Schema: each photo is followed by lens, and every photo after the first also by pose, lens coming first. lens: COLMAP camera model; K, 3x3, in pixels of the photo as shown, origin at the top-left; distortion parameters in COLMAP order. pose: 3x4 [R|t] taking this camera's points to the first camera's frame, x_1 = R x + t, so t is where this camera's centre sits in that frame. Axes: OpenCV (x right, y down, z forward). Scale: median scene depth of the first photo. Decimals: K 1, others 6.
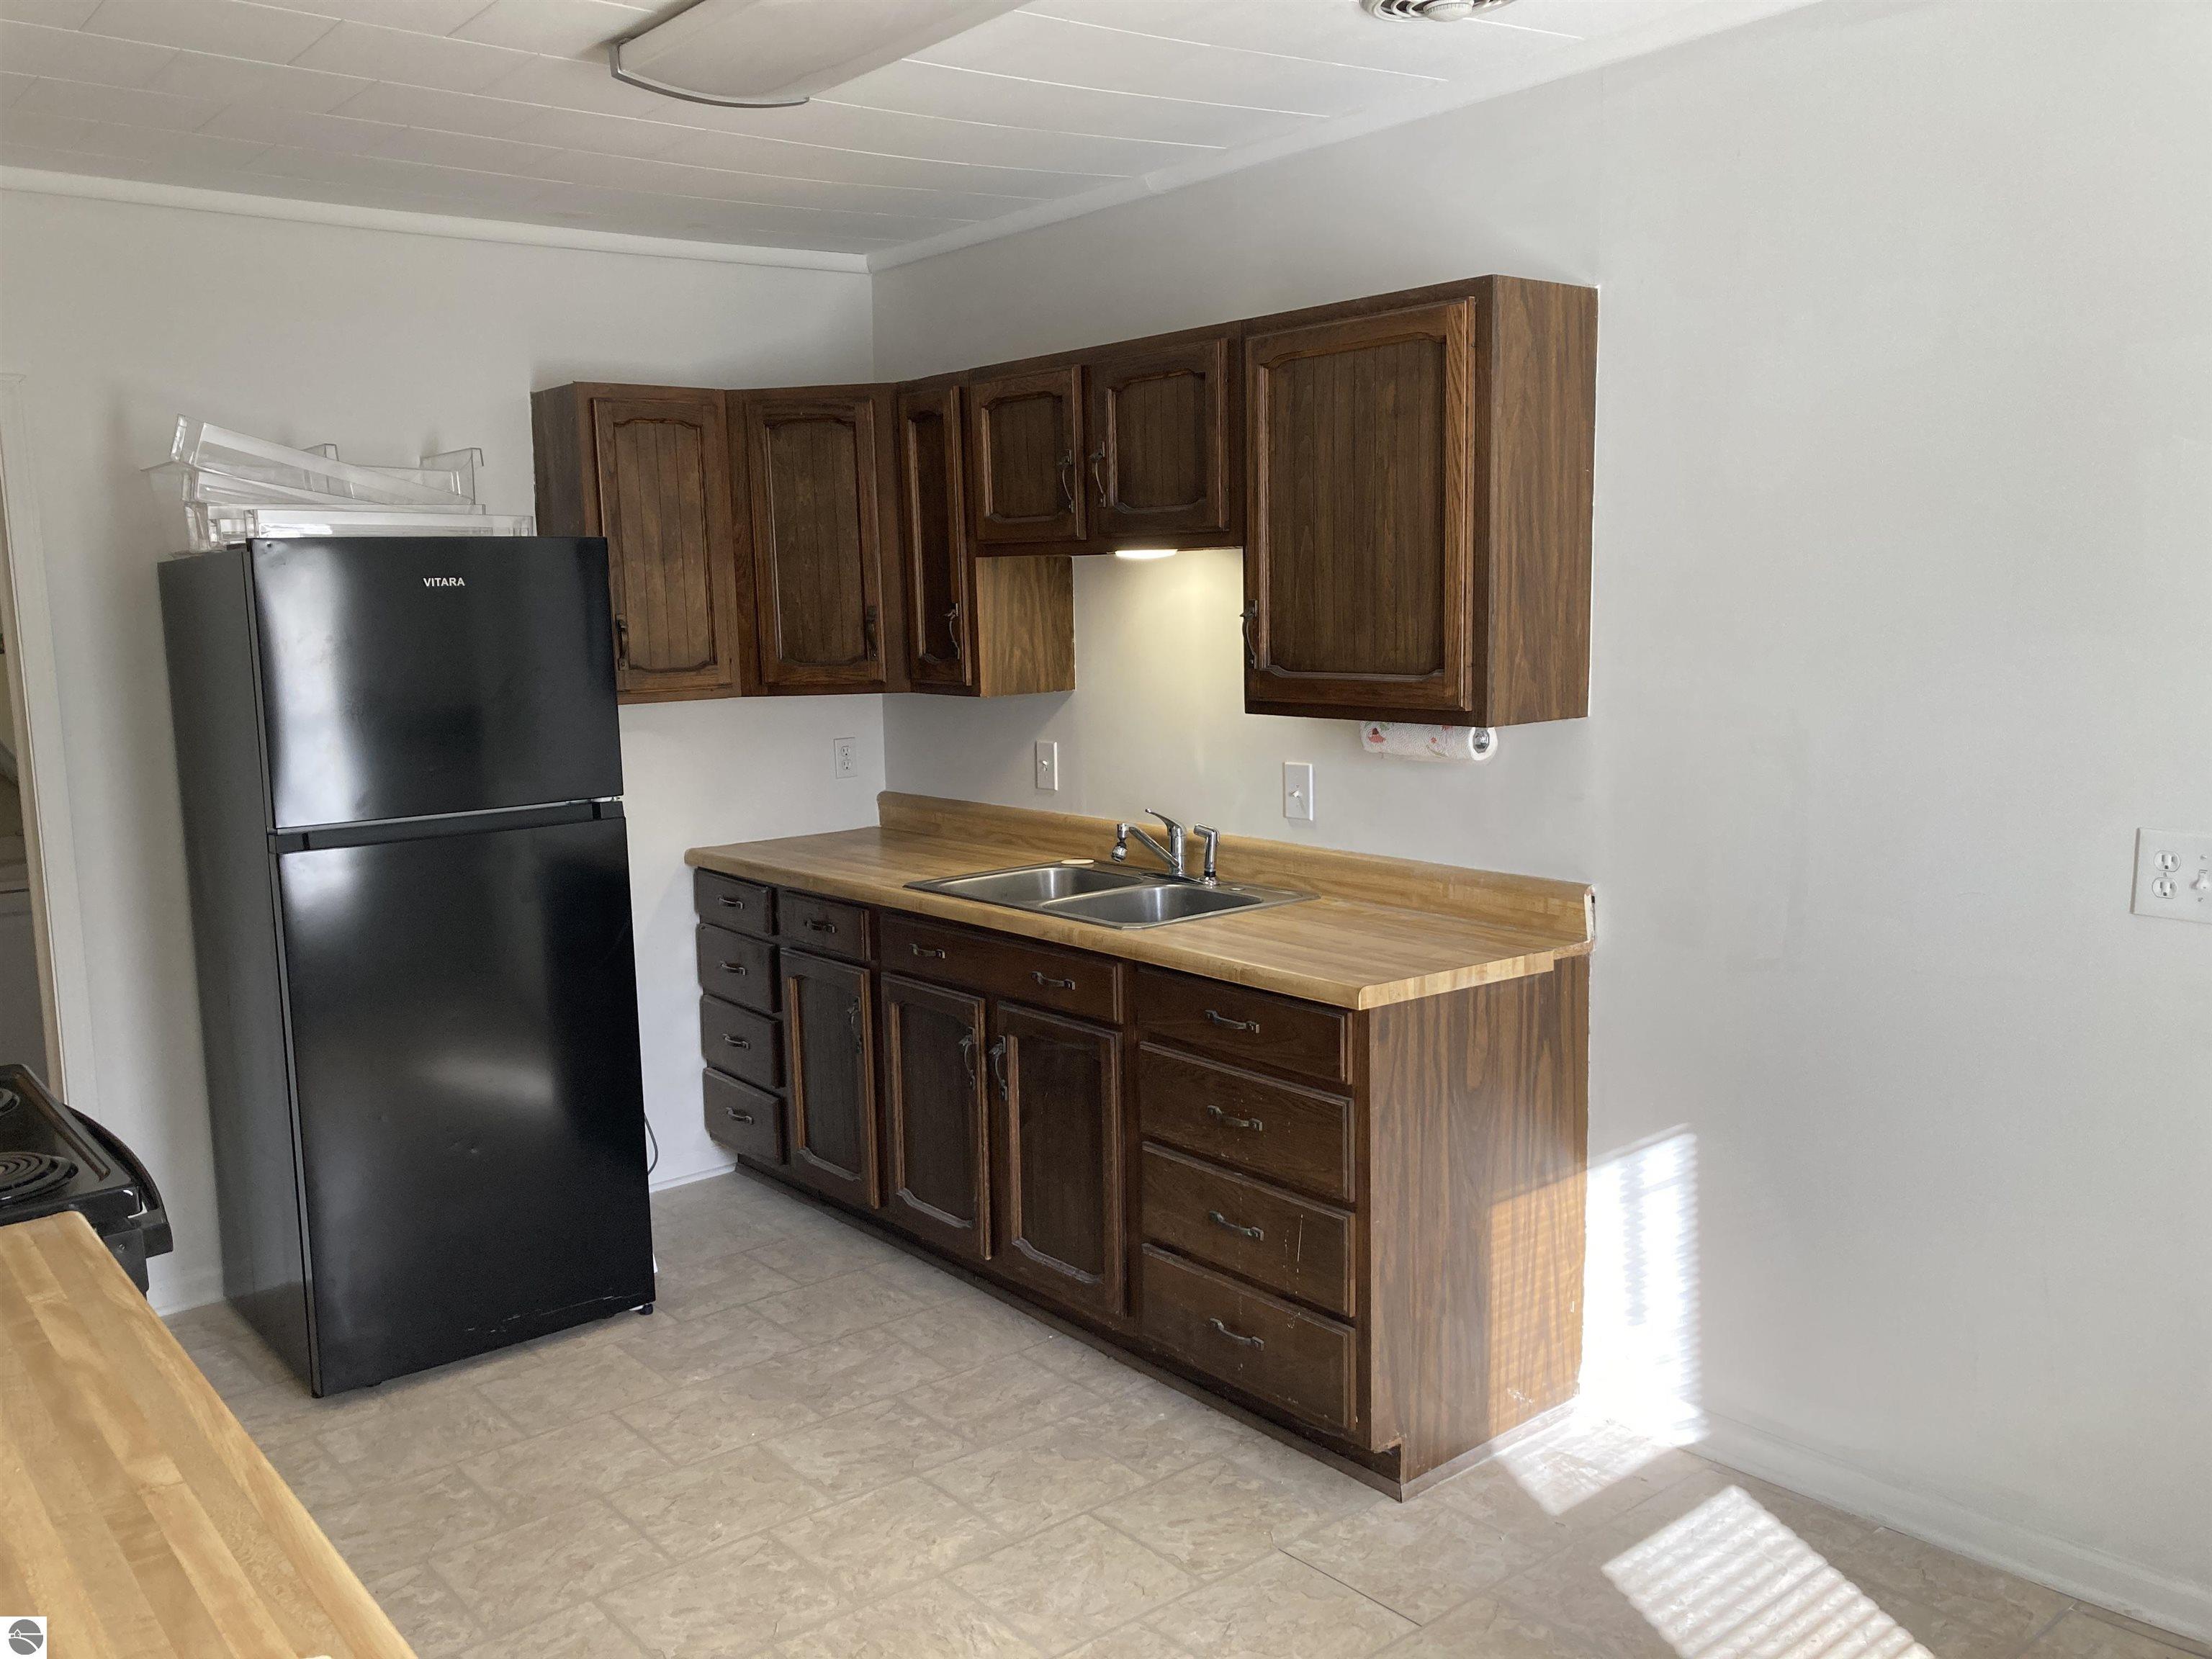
lens RADIAL K [[1807.9, 0, 1104.5], [0, 1807.9, 819.7], [0, 0, 1]] dist [0.048792, -0.047604]
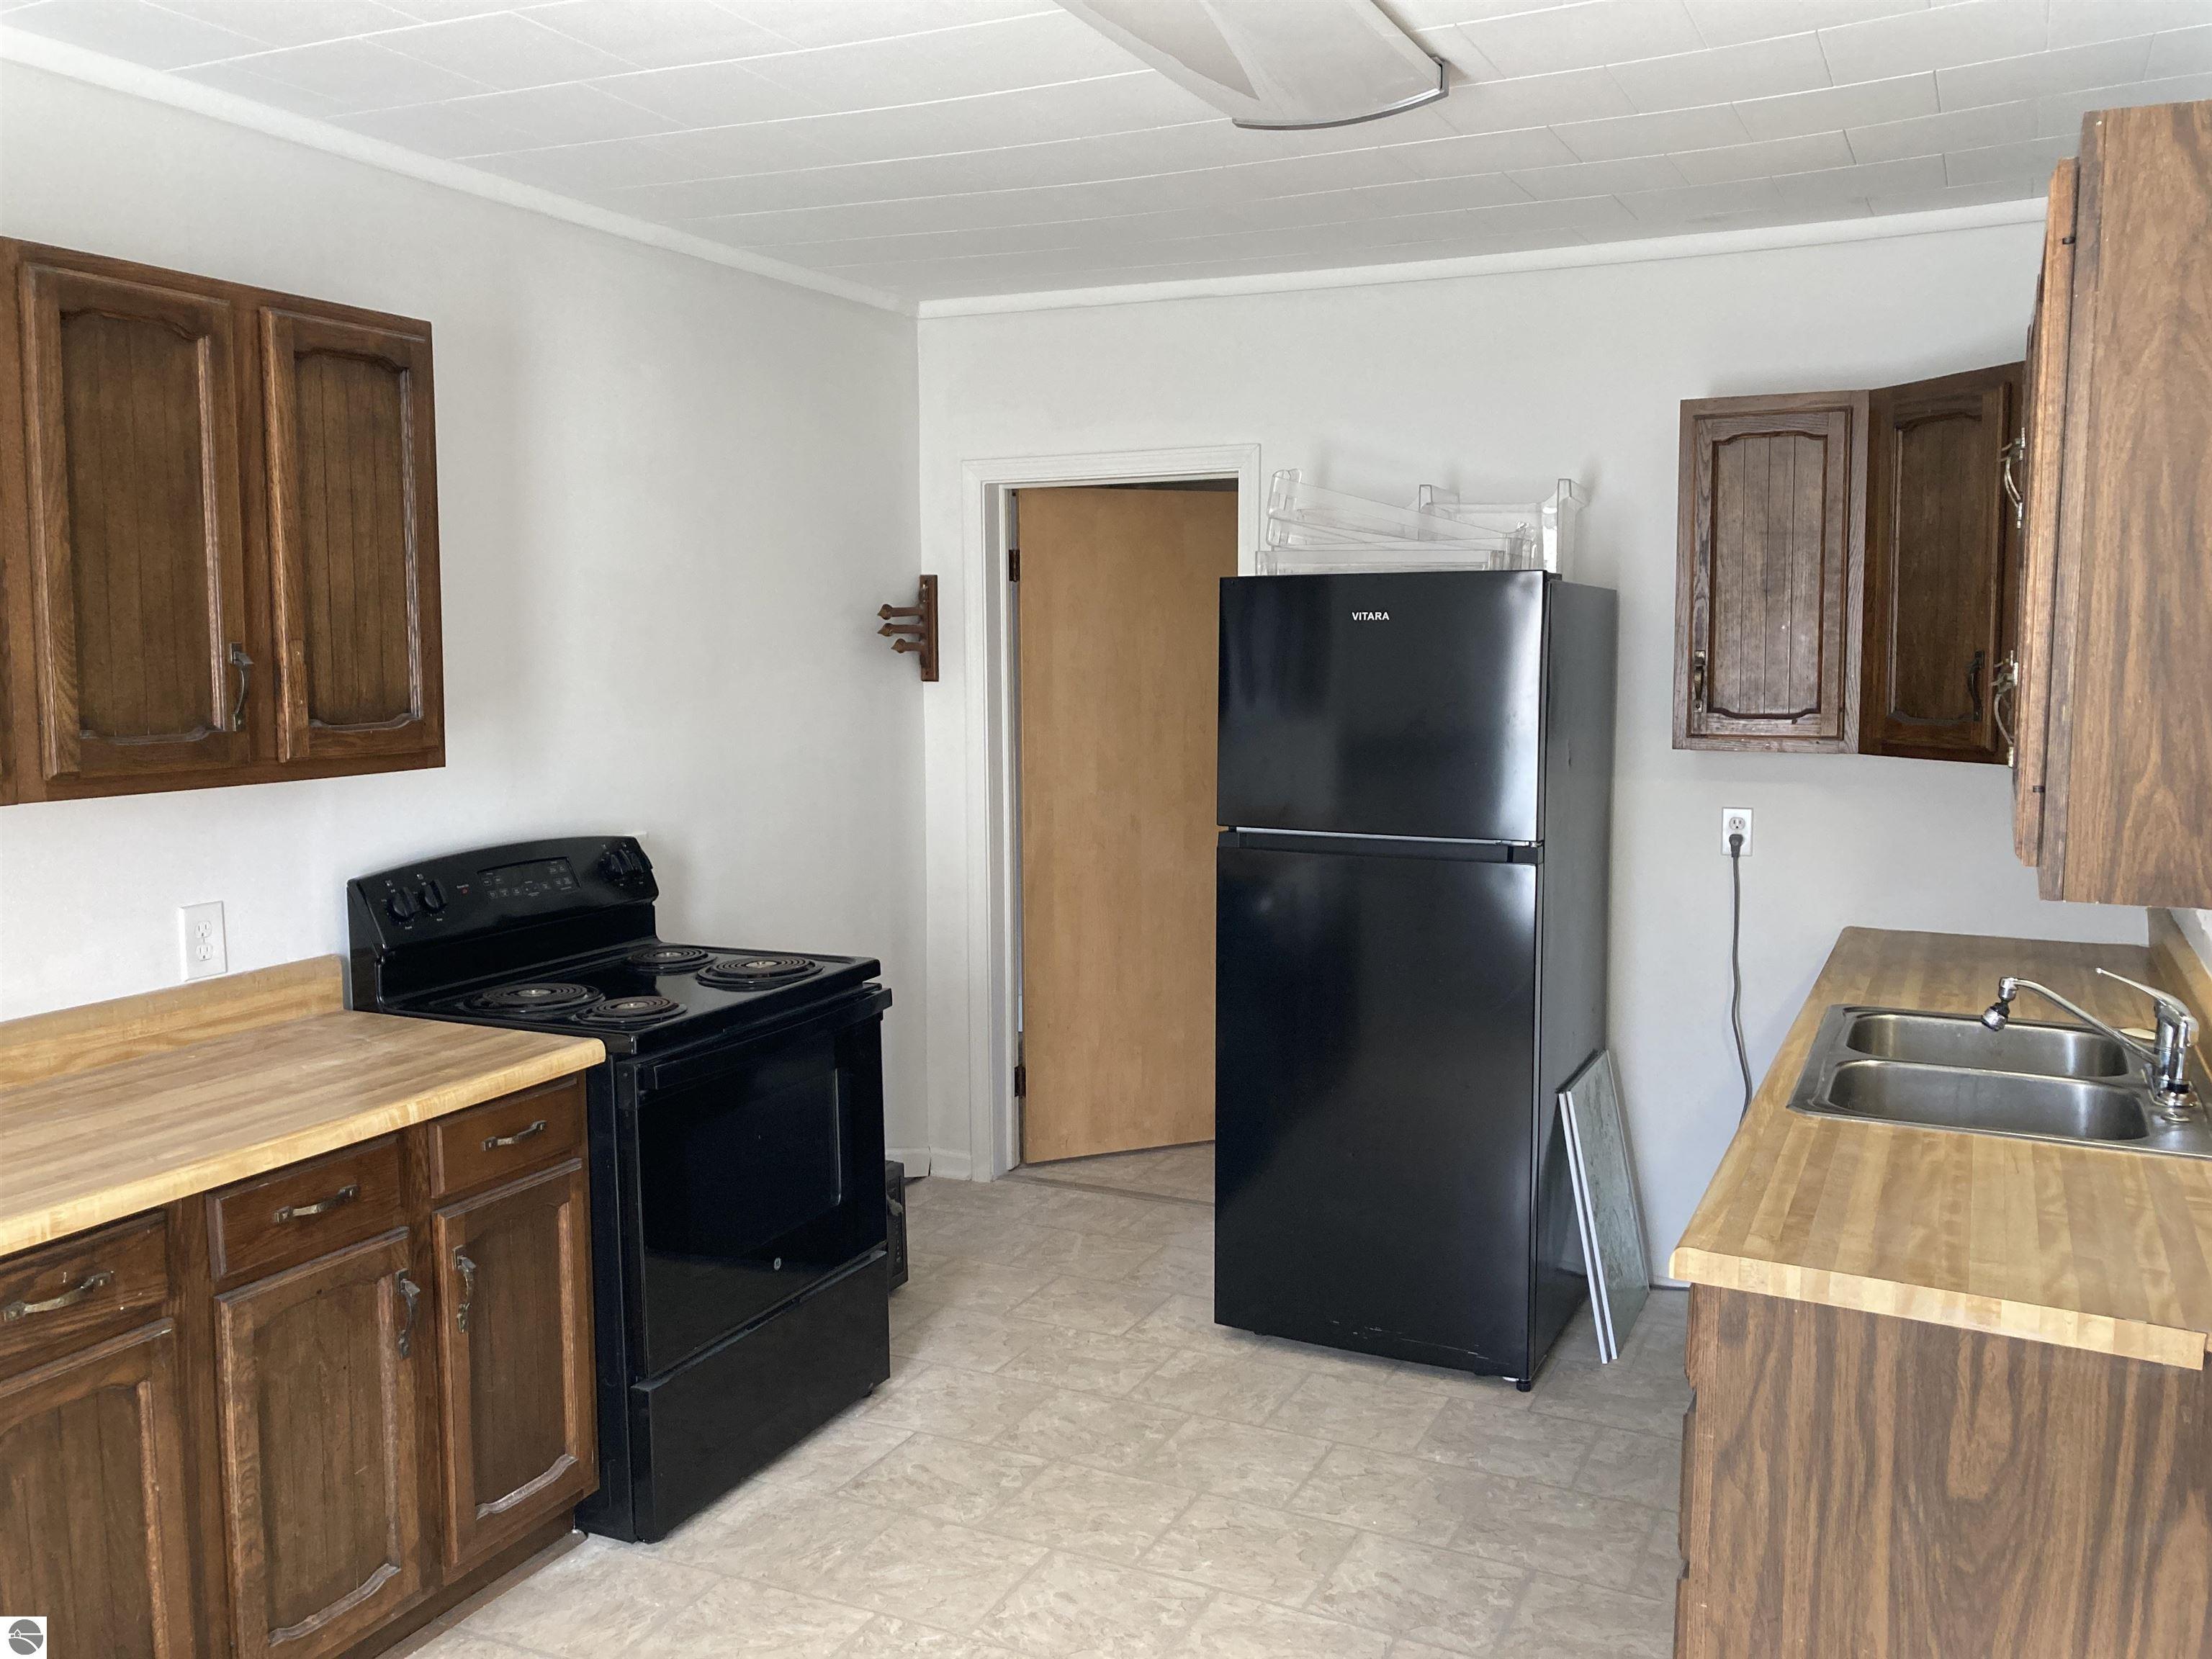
lens RADIAL K [[1807.9, 0, 1103.4], [0, 1807.9, 841.0], [0, 0, 1]] dist [0.048792, -0.047604]
pose [[0.425751, 0.130133, -0.895434, 0.574452], [-0.125408, 0.988540, 0.084036, -0.077884], [0.896108, 0.076516, 0.437191, 0.453512]]
